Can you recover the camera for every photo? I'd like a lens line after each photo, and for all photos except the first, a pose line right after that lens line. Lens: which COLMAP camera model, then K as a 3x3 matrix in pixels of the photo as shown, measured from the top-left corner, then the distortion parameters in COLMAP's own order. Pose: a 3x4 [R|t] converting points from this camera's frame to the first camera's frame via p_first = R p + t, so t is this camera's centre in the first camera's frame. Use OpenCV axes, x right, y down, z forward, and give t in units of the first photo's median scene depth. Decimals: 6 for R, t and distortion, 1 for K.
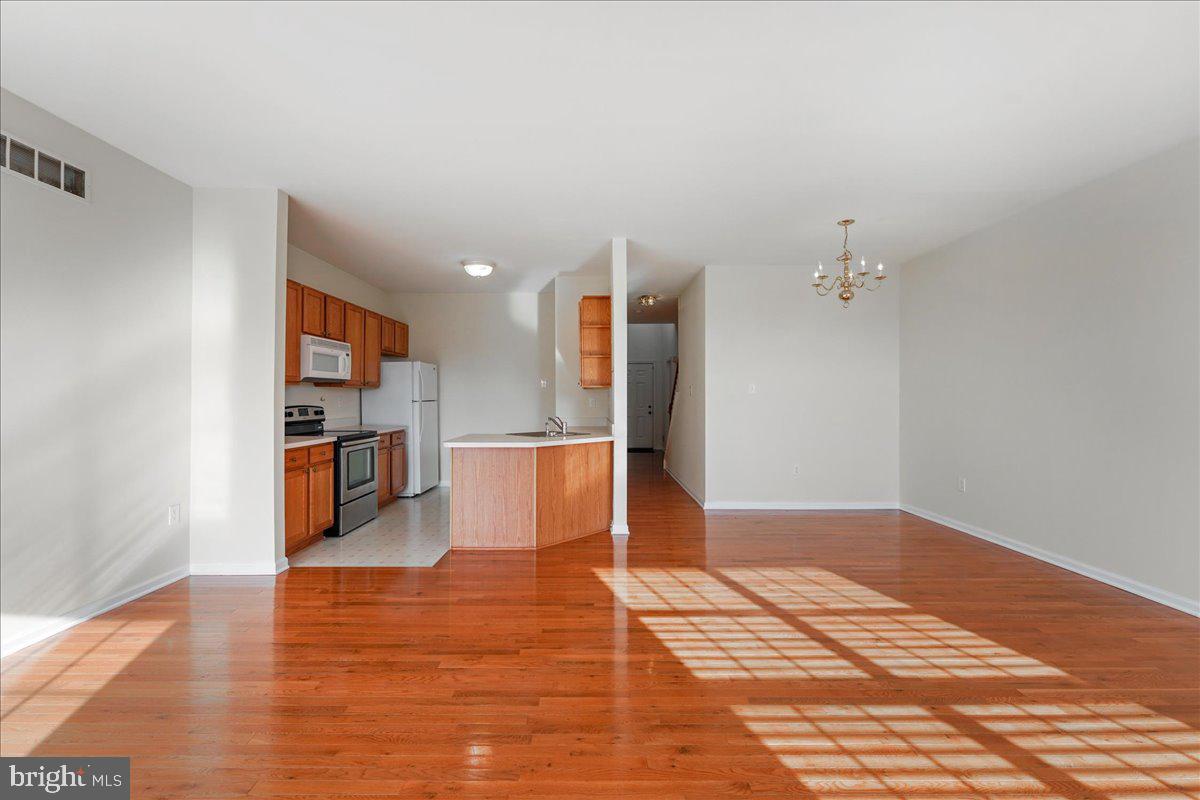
lens RADIAL K [[495.0, 0, 591.1], [0, 495.0, 388.4], [0, 0, 1]] dist [0.002721, -0.000497]
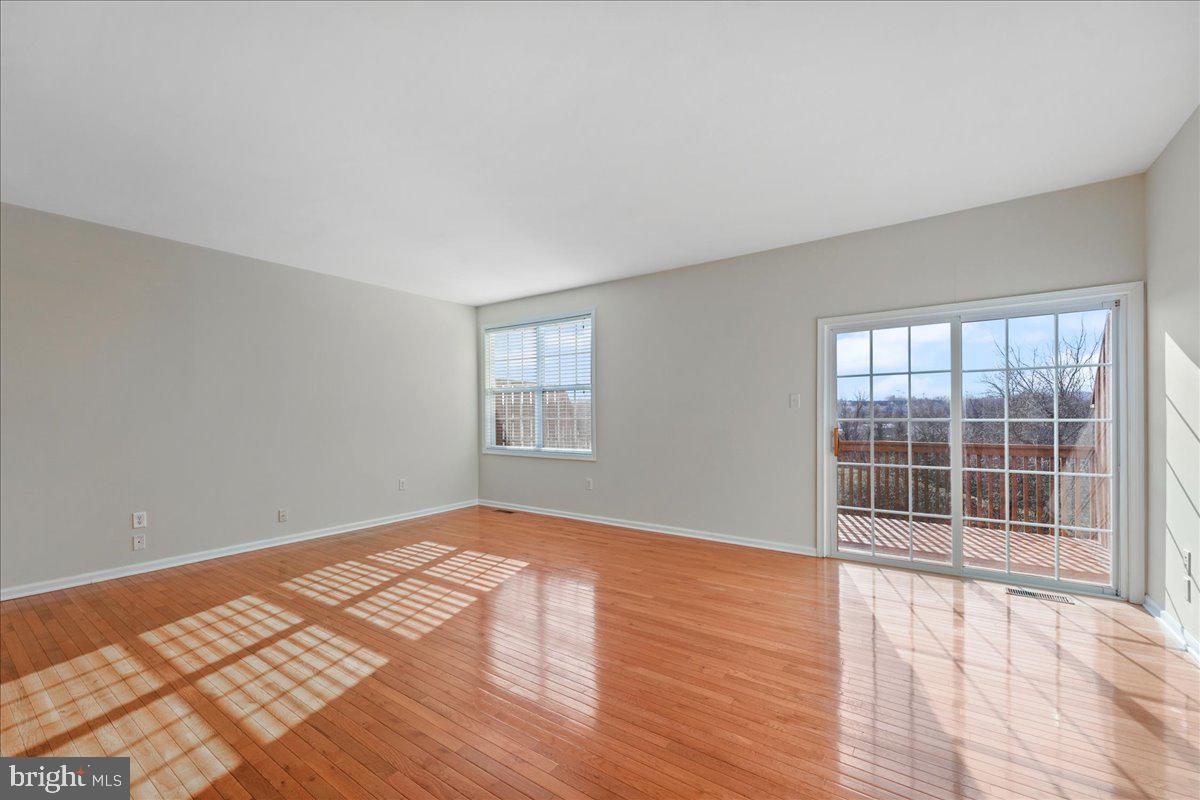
lens RADIAL K [[495.0, 0, 595.2], [0, 495.0, 412.8], [0, 0, 1]] dist [0.002721, -0.000497]
pose [[-0.804487, 0.007302, 0.593925, -0.766350], [-0.002785, 0.999867, -0.016066, 0.024866], [-0.593963, -0.014579, -0.804360, 1.476532]]
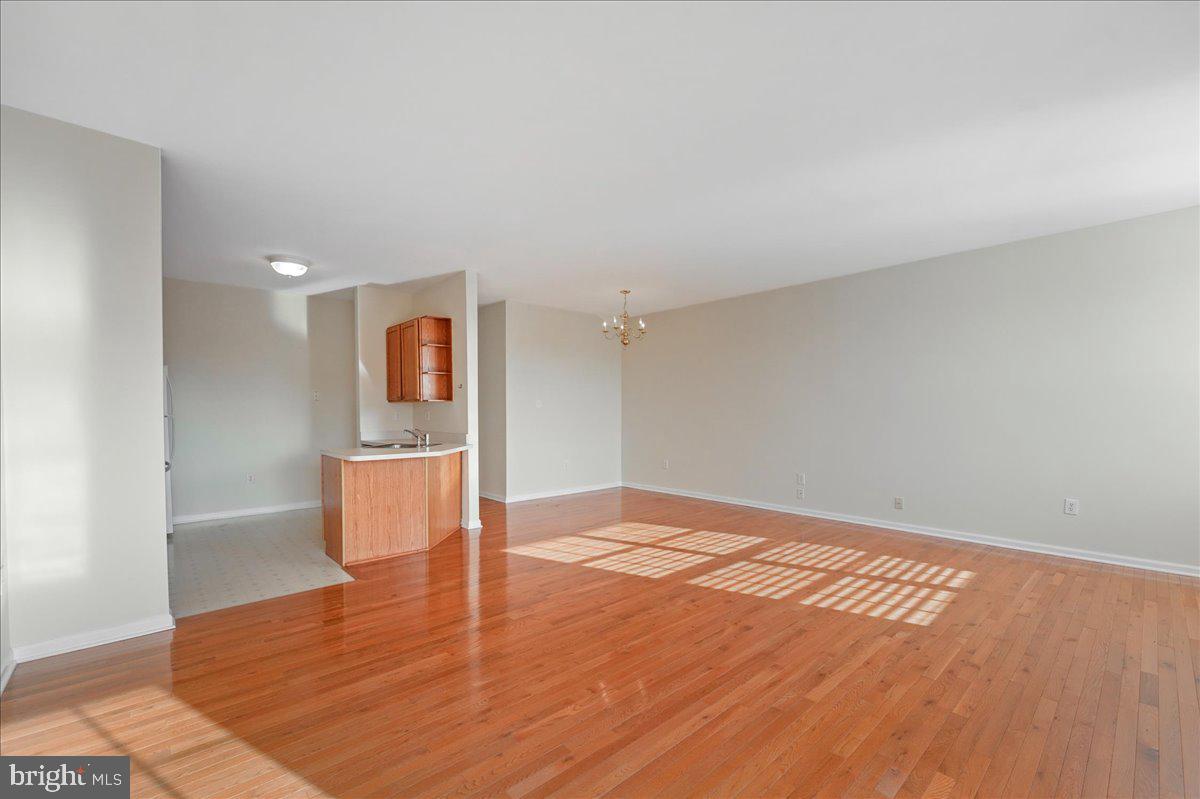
lens RADIAL K [[495.0, 0, 592.1], [0, 495.0, 411.6], [0, 0, 1]] dist [0.002721, -0.000497]
pose [[0.752415, -0.004470, 0.658674, -0.937697], [-0.009729, 0.999792, 0.017899, -0.005482], [-0.658617, -0.019876, 0.752216, -0.093941]]
